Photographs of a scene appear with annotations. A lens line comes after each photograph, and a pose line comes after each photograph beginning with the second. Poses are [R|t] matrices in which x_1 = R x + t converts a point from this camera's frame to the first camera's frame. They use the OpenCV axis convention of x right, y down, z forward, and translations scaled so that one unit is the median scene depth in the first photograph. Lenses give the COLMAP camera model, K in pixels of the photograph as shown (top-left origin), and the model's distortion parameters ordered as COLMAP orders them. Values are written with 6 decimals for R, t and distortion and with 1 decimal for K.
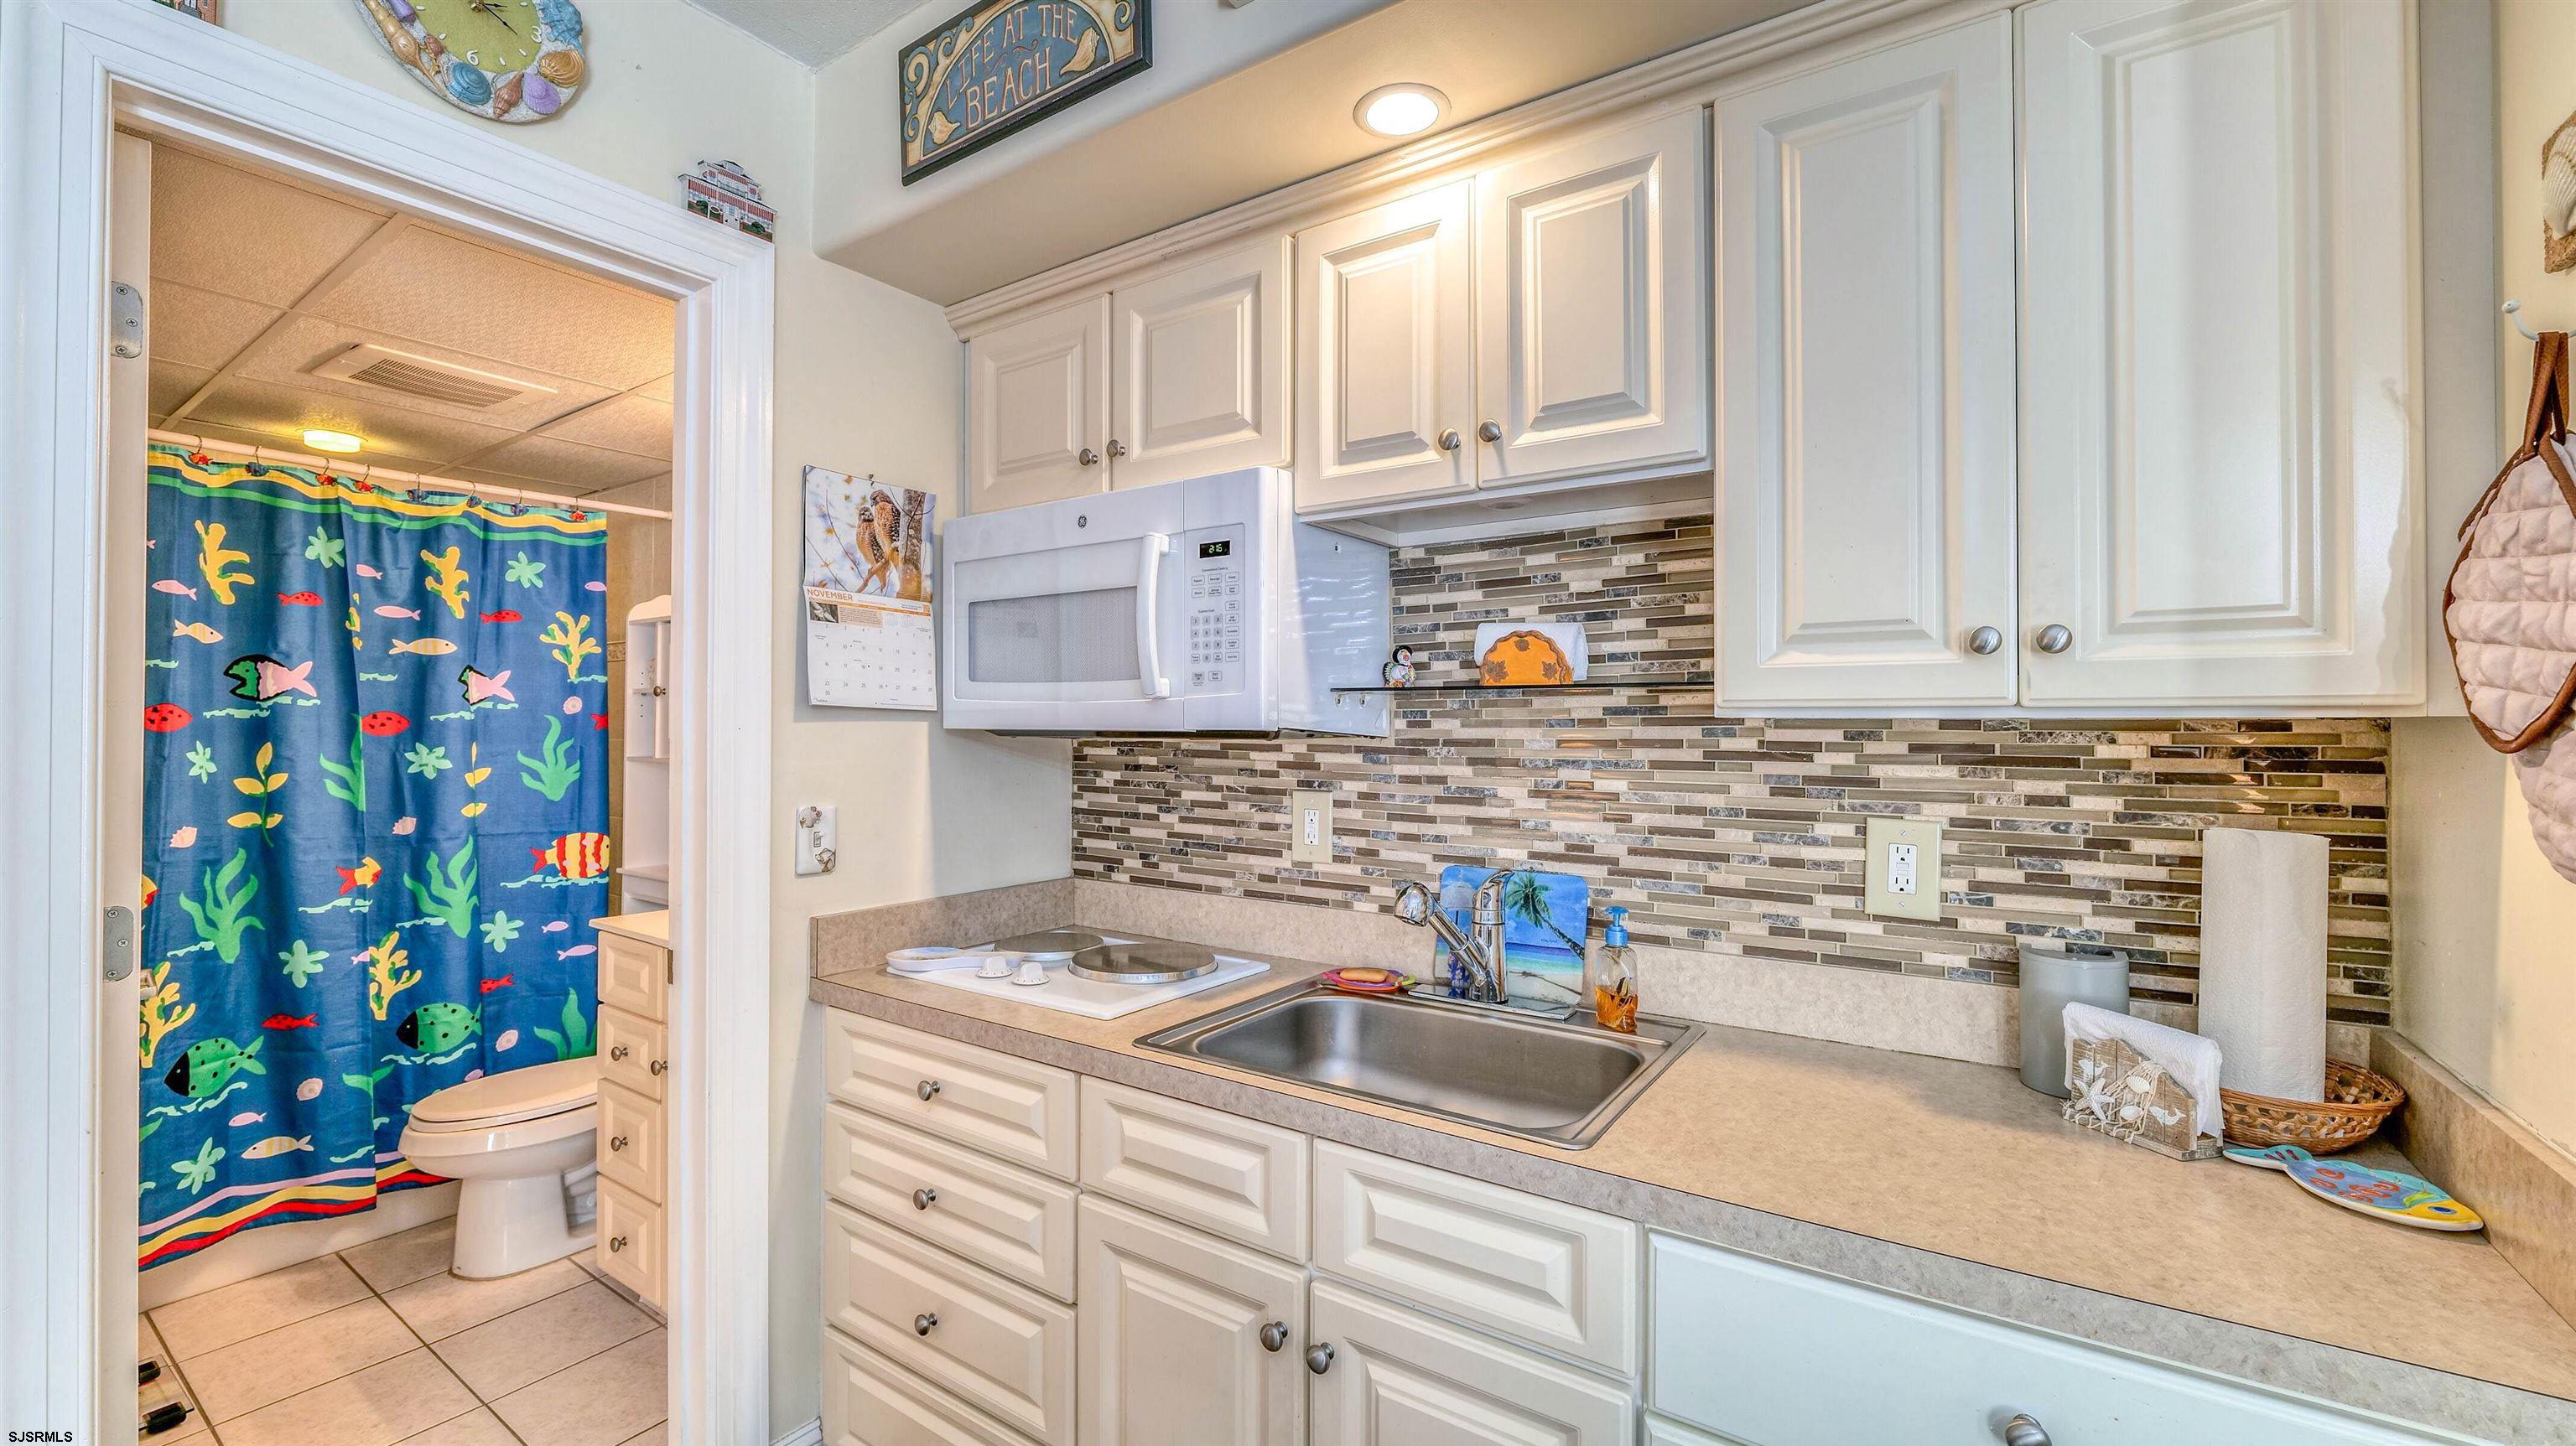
lens RADIAL K [[1044.4, 0, 1272.7], [0, 1044.4, 717.7], [0, 0, 1]] dist [-0.015096, 0.001880]
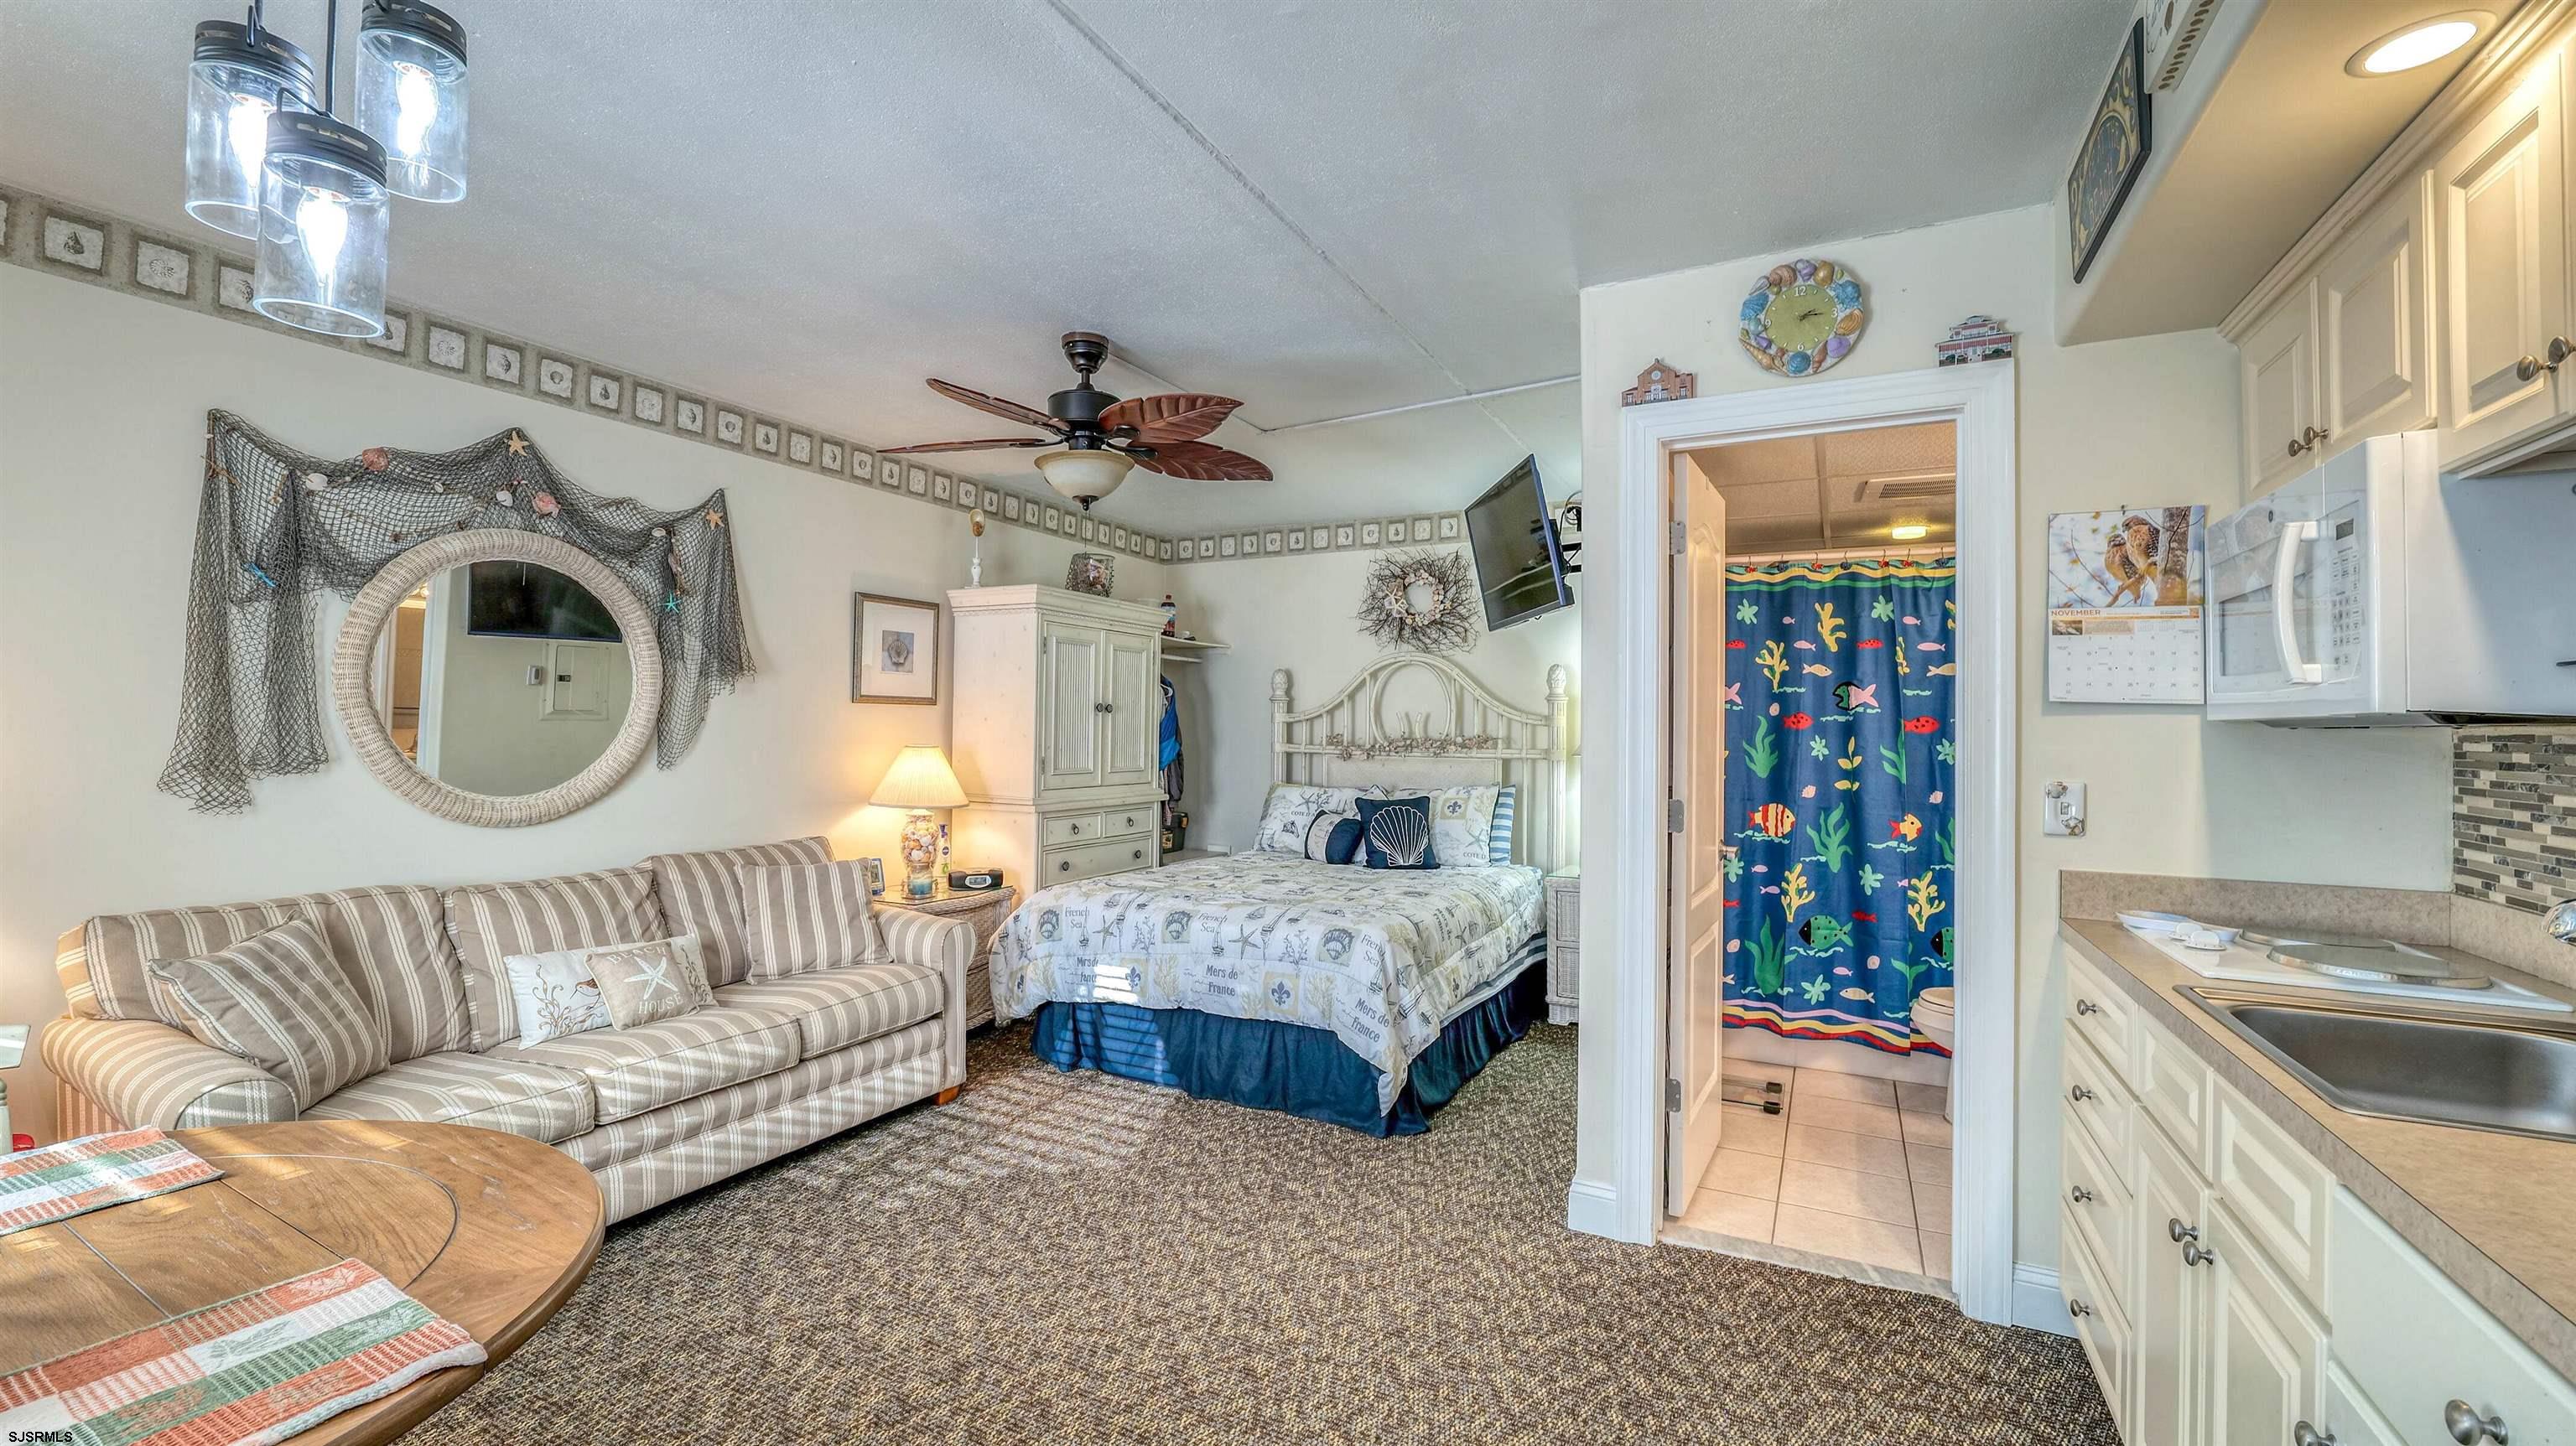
lens RADIAL K [[1044.4, 0, 1277.9], [0, 1044.4, 719.0], [0, 0, 1]] dist [-0.015096, 0.001880]
pose [[0.120189, -0.013485, -0.992659, 0.695181], [-0.001067, 0.999905, -0.013713, 0.026929], [0.992751, 0.002708, 0.120163, -0.094874]]
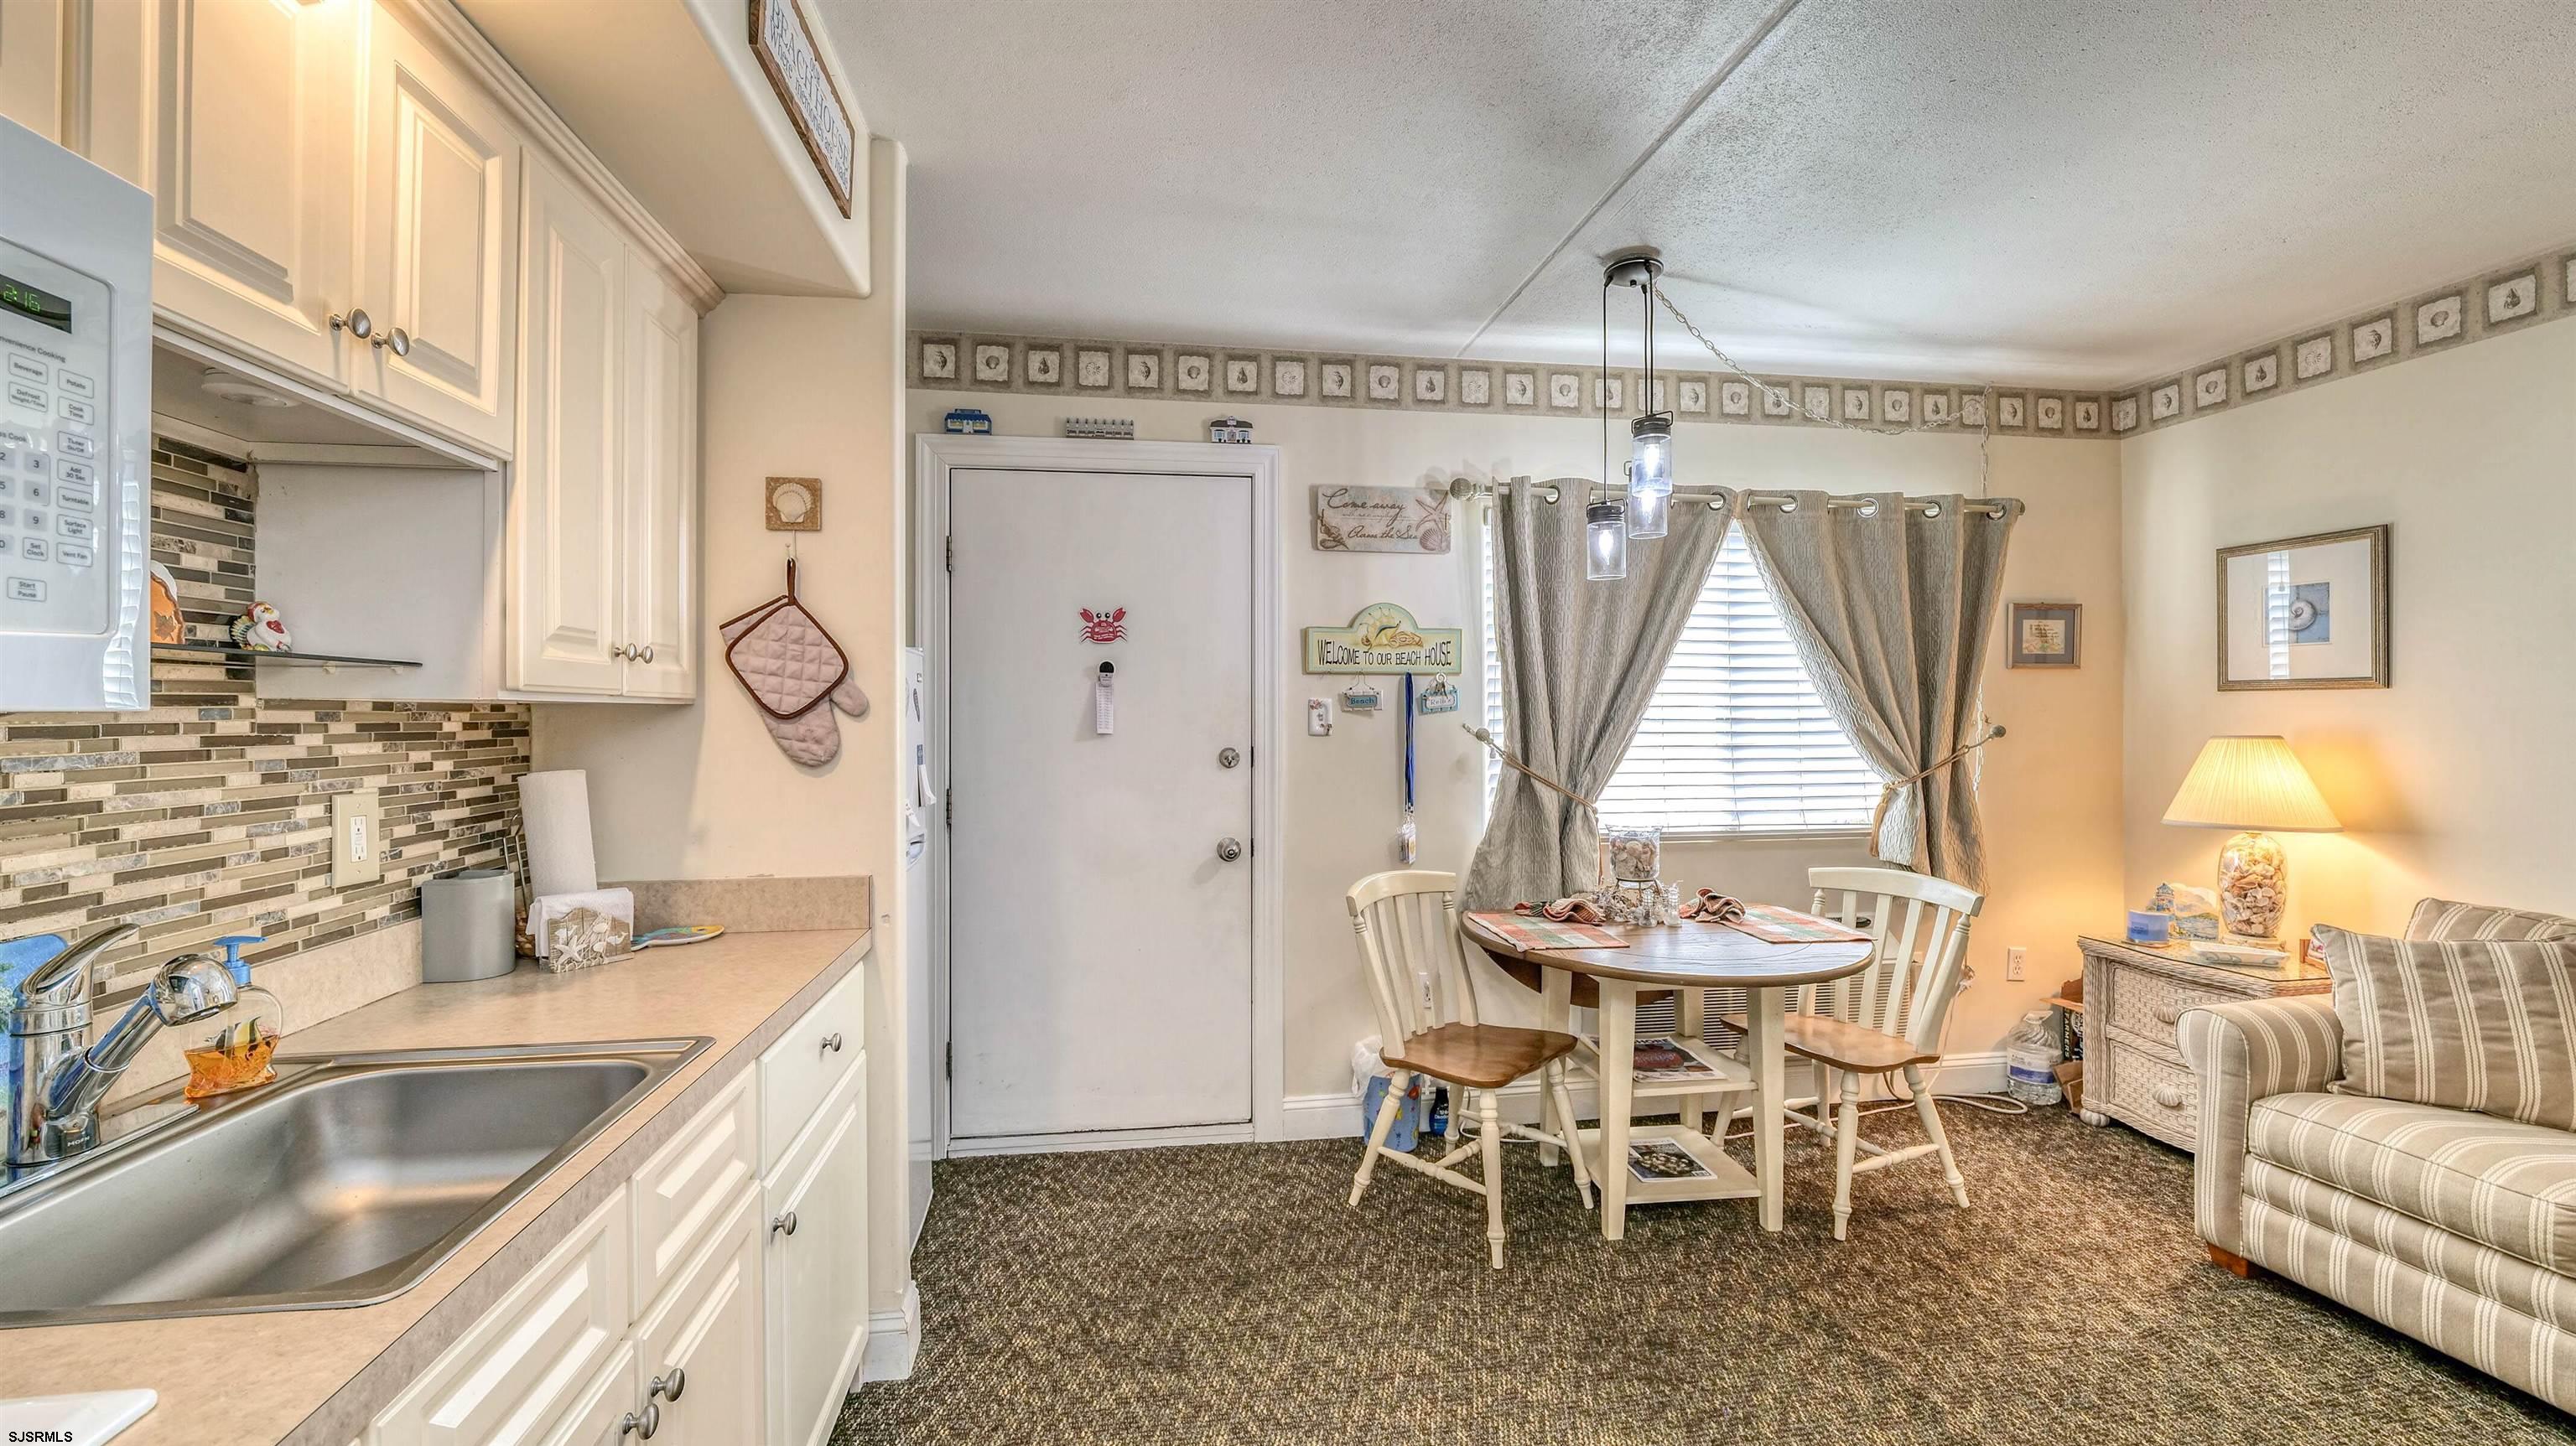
lens RADIAL K [[1044.4, 0, 1278.1], [0, 1044.4, 719.5], [0, 0, 1]] dist [-0.015096, 0.001880]
pose [[-0.687074, -0.005969, 0.726563, -0.655511], [-0.007402, 0.999972, 0.001215, 0.009582], [-0.726550, -0.004543, -0.687098, 0.815620]]
